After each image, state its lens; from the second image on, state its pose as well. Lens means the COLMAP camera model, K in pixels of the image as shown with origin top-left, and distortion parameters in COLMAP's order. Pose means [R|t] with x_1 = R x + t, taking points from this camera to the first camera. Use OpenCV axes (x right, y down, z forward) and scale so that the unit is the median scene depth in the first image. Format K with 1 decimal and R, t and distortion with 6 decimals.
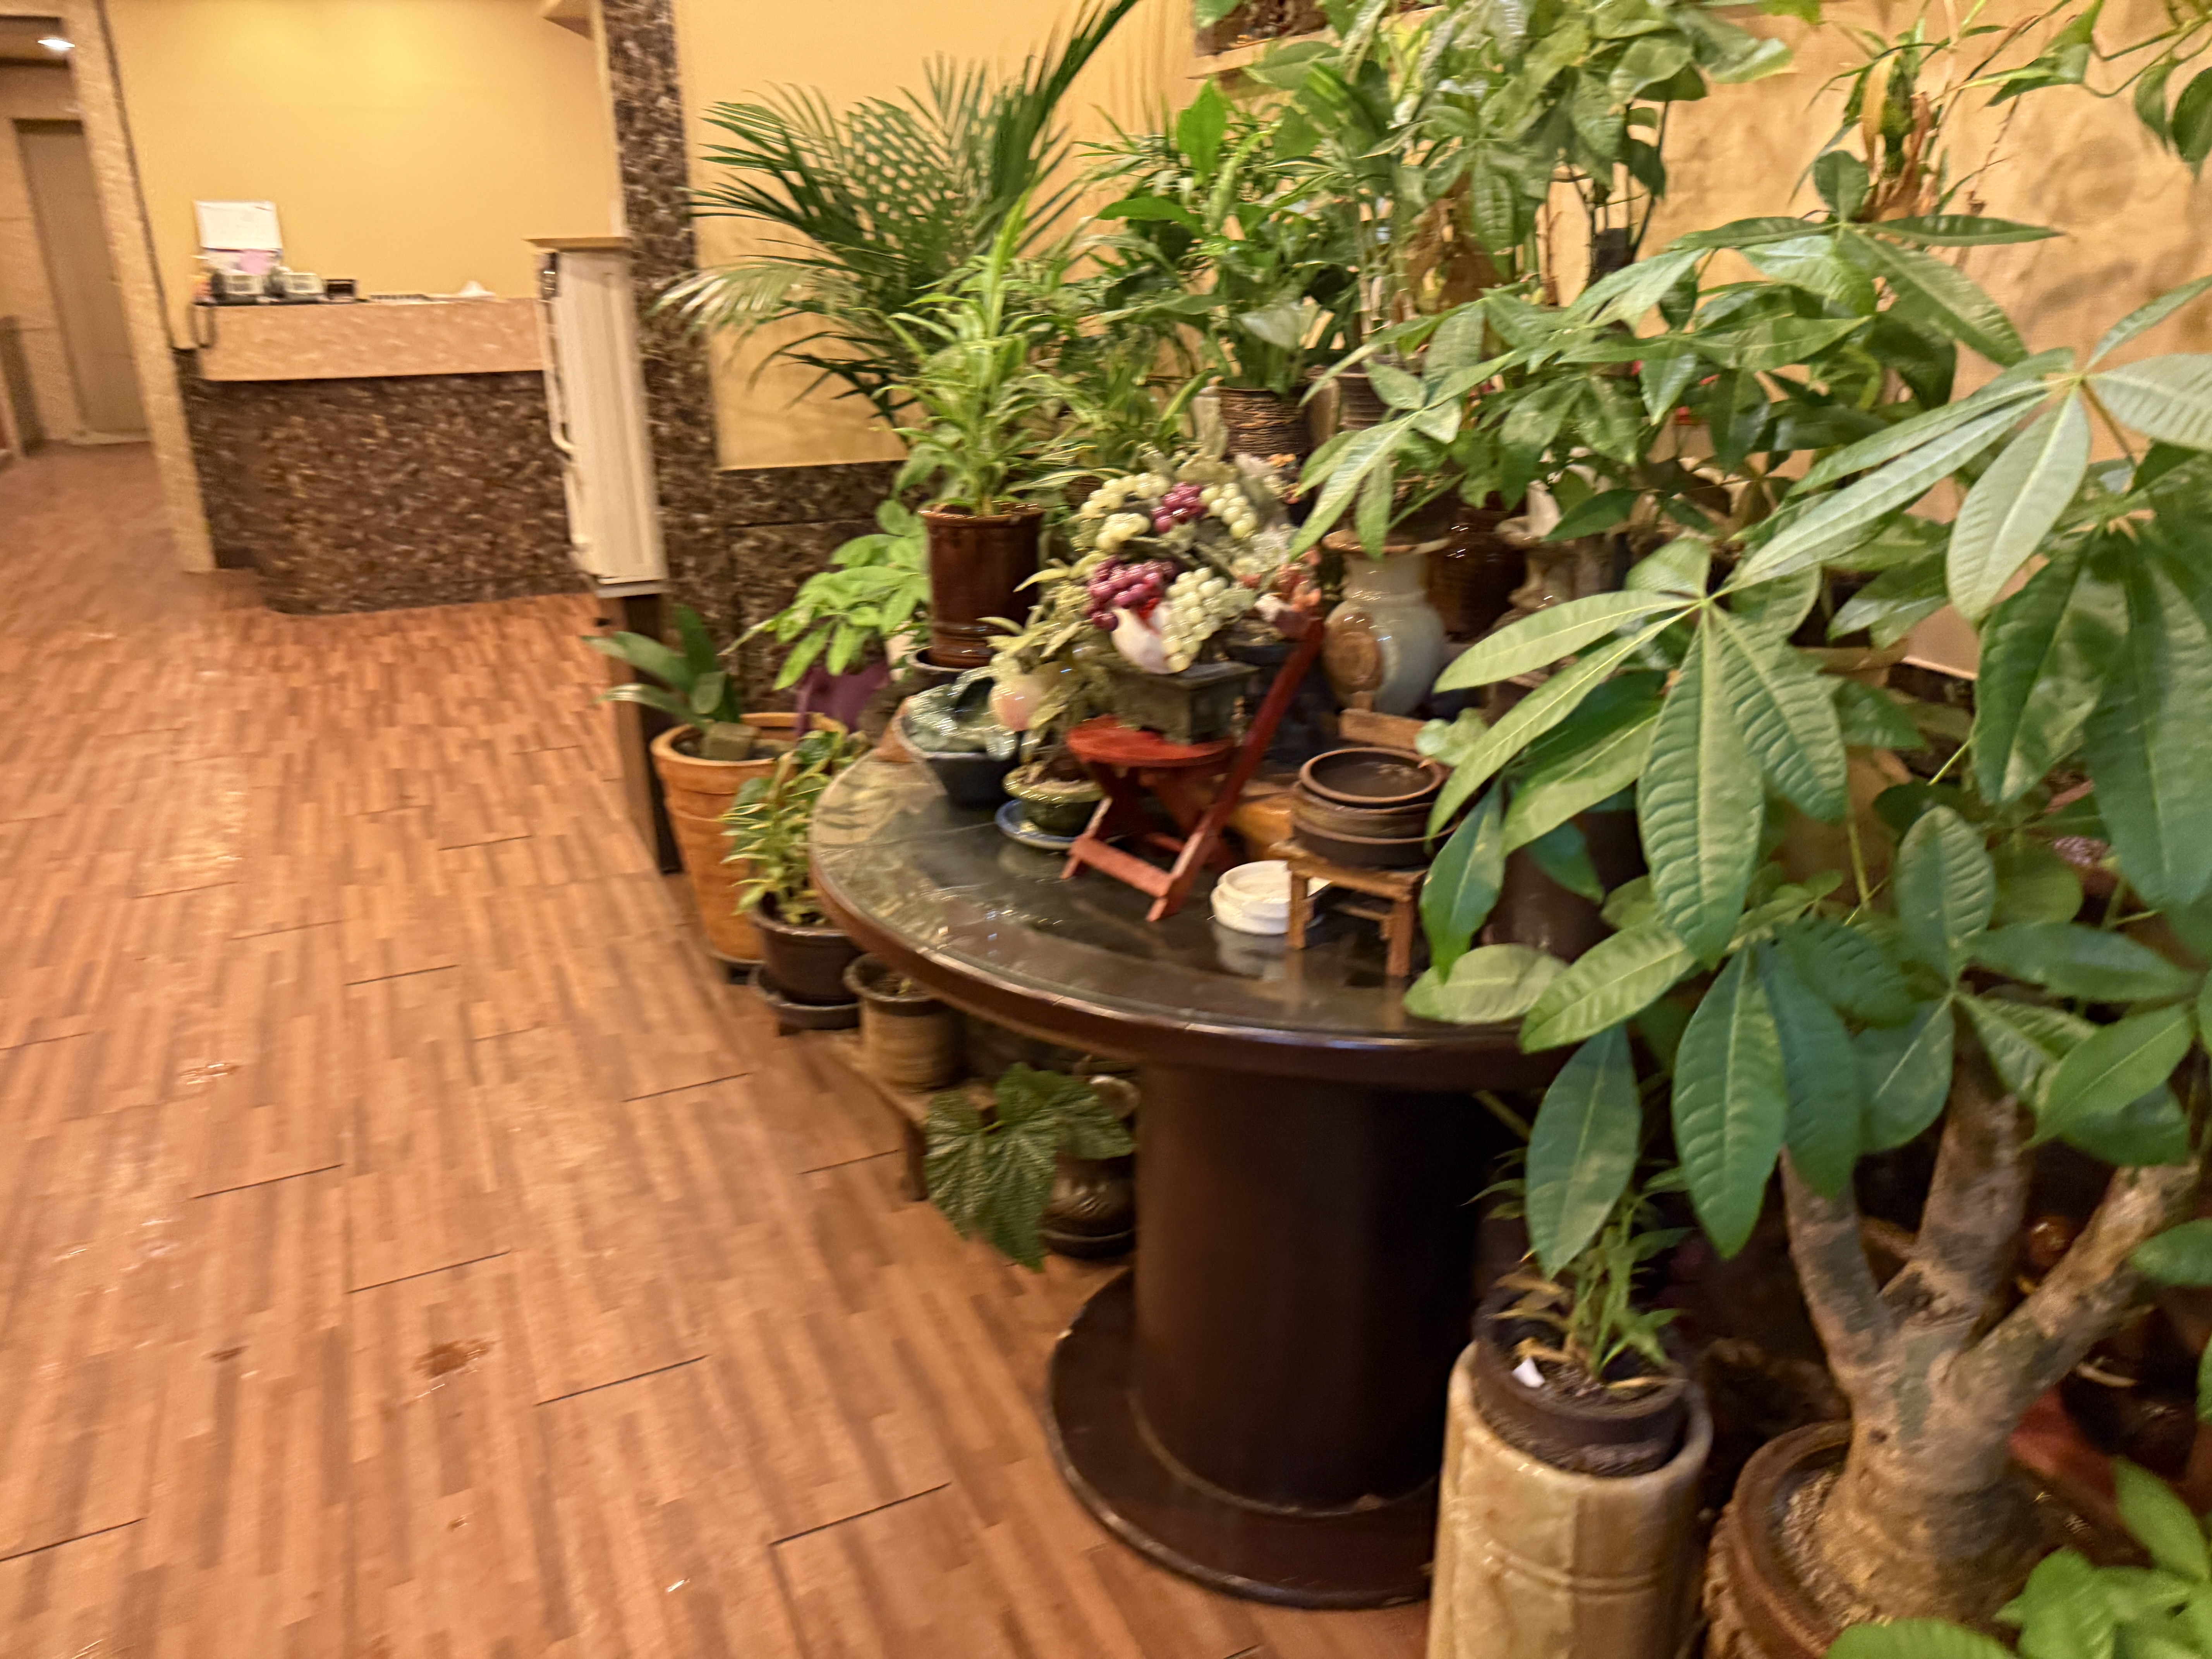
lens RADIAL K [[1564.4, 0, 1097.9], [0, 1564.4, 839.6], [0, 0, 1]] dist [0.053233, -0.035317]
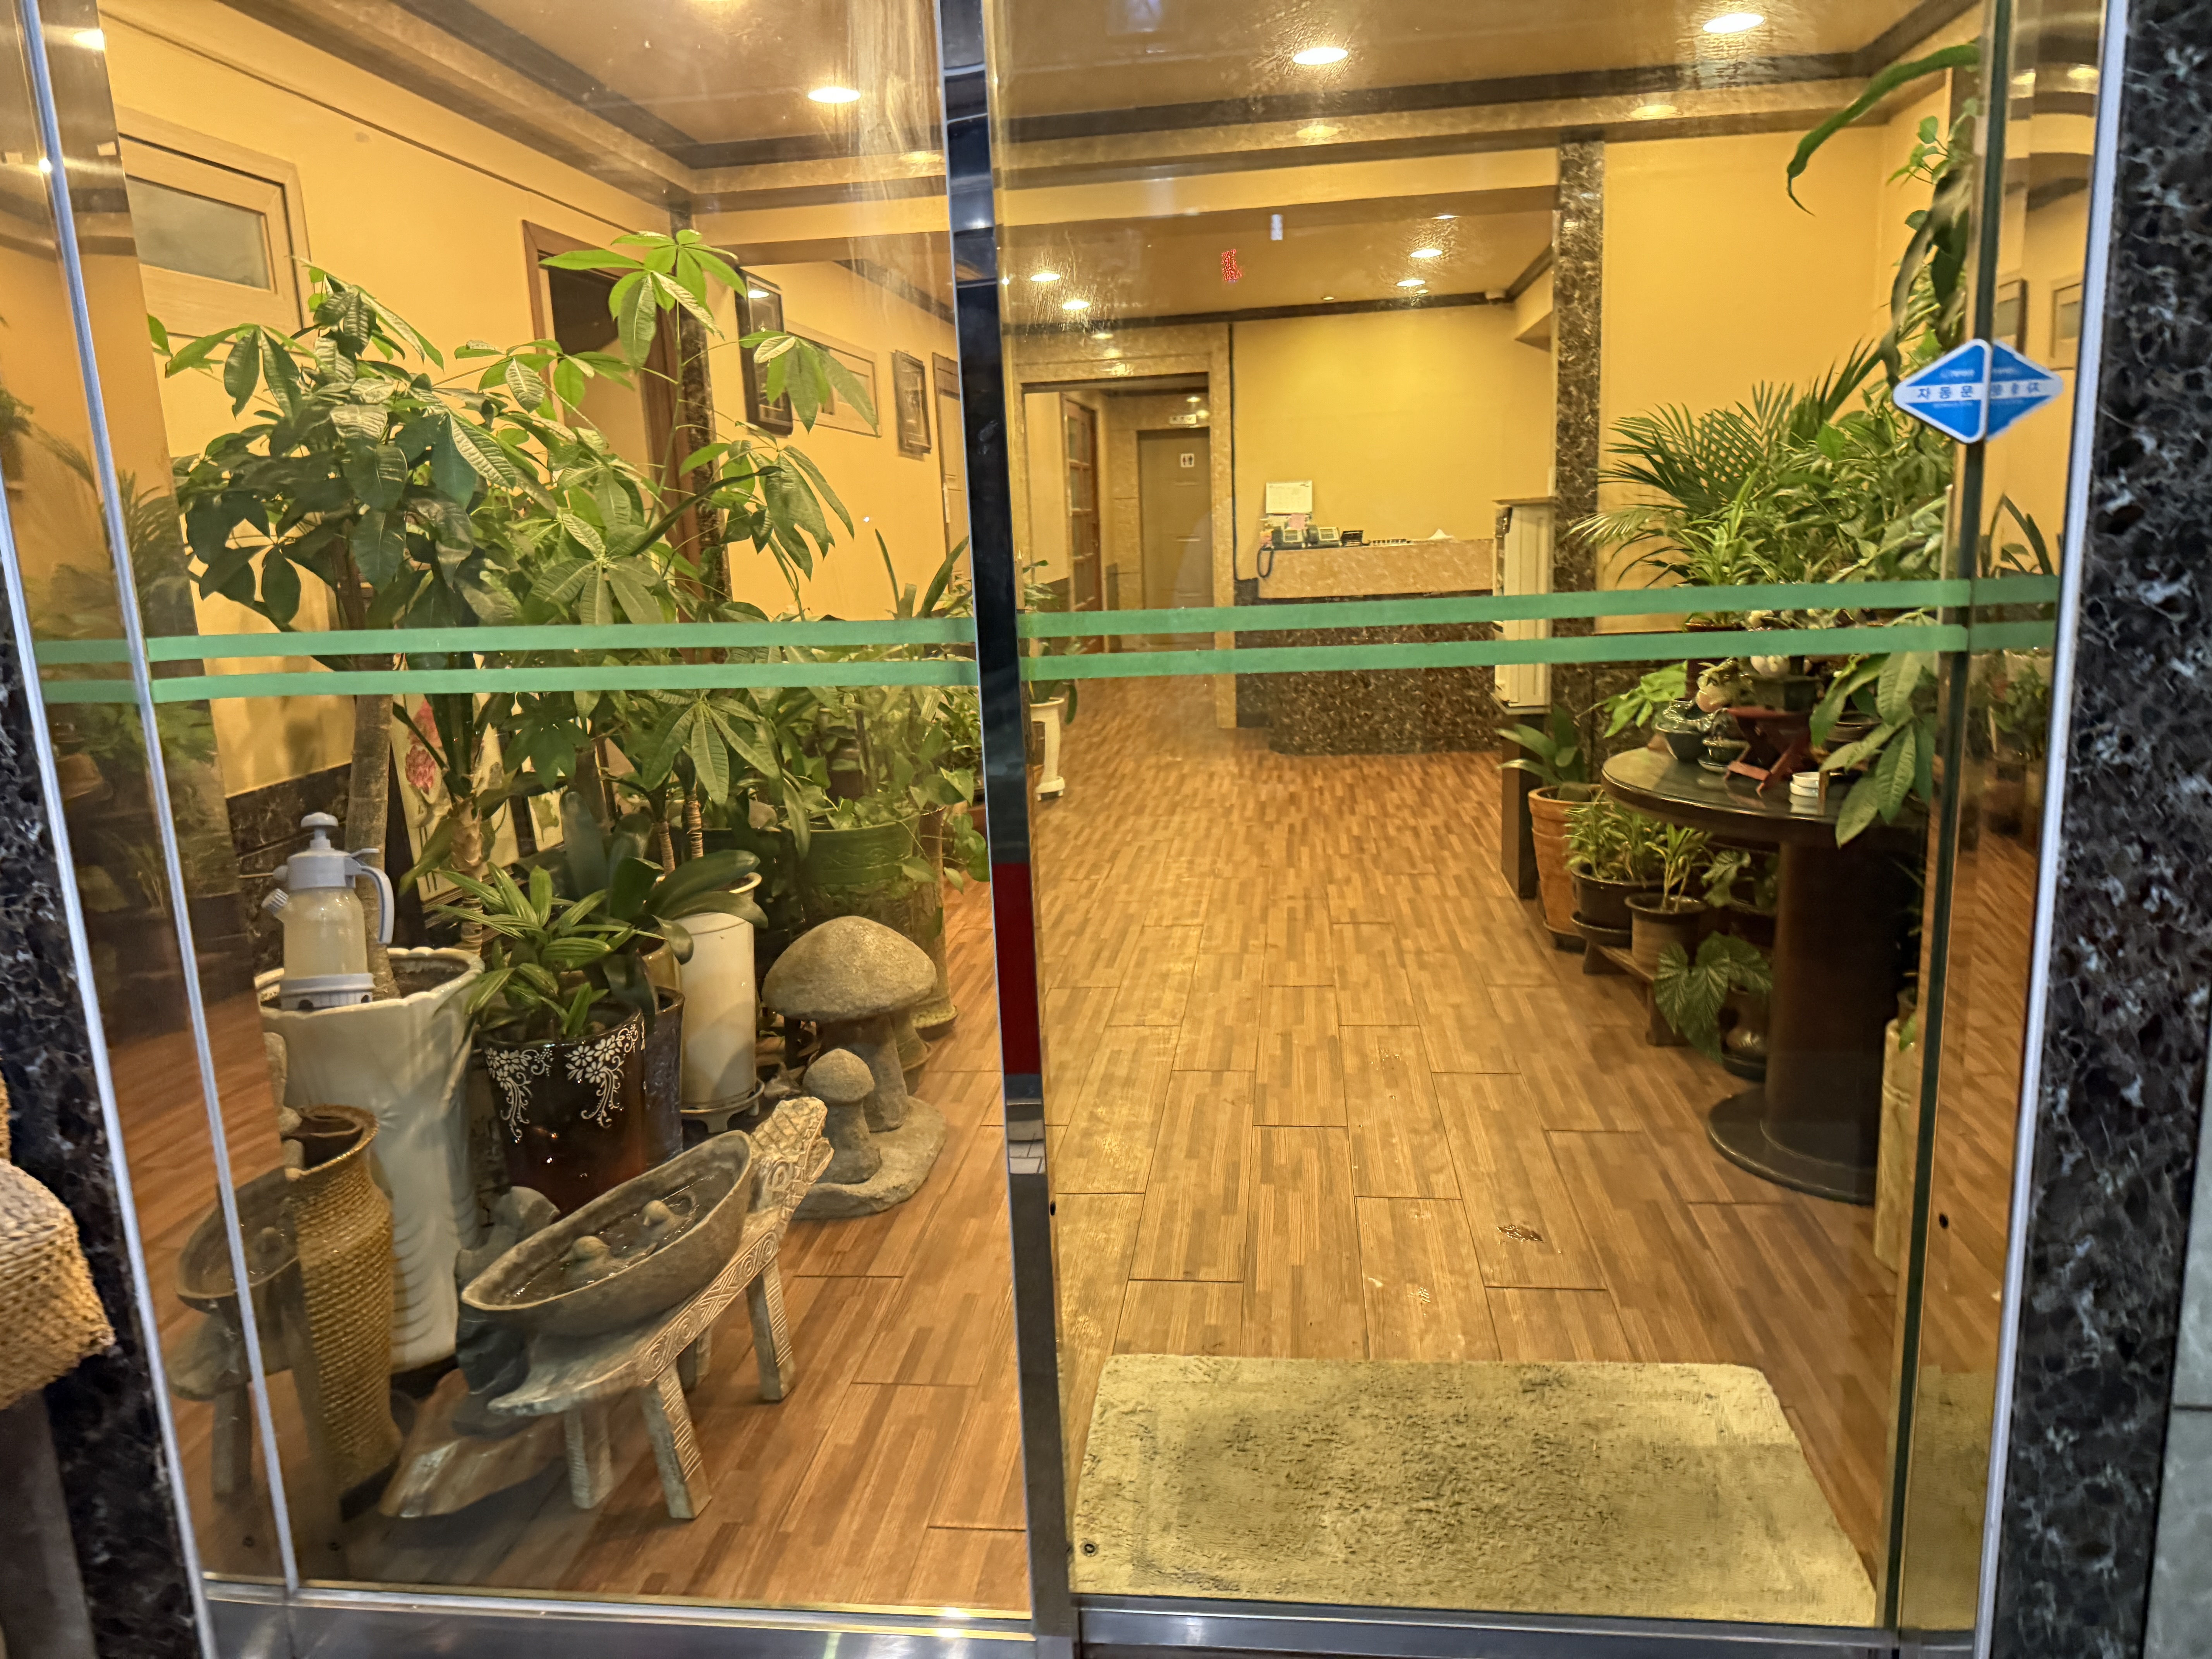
lens RADIAL K [[1564.4, 0, 1101.9], [0, 1564.4, 825.0], [0, 0, 1]] dist [0.053233, -0.035317]
pose [[0.854259, 0.080079, -0.513643, 0.172956], [-0.158931, 0.980987, -0.111384, 0.217387], [0.494957, 0.176785, 0.850744, -0.582494]]
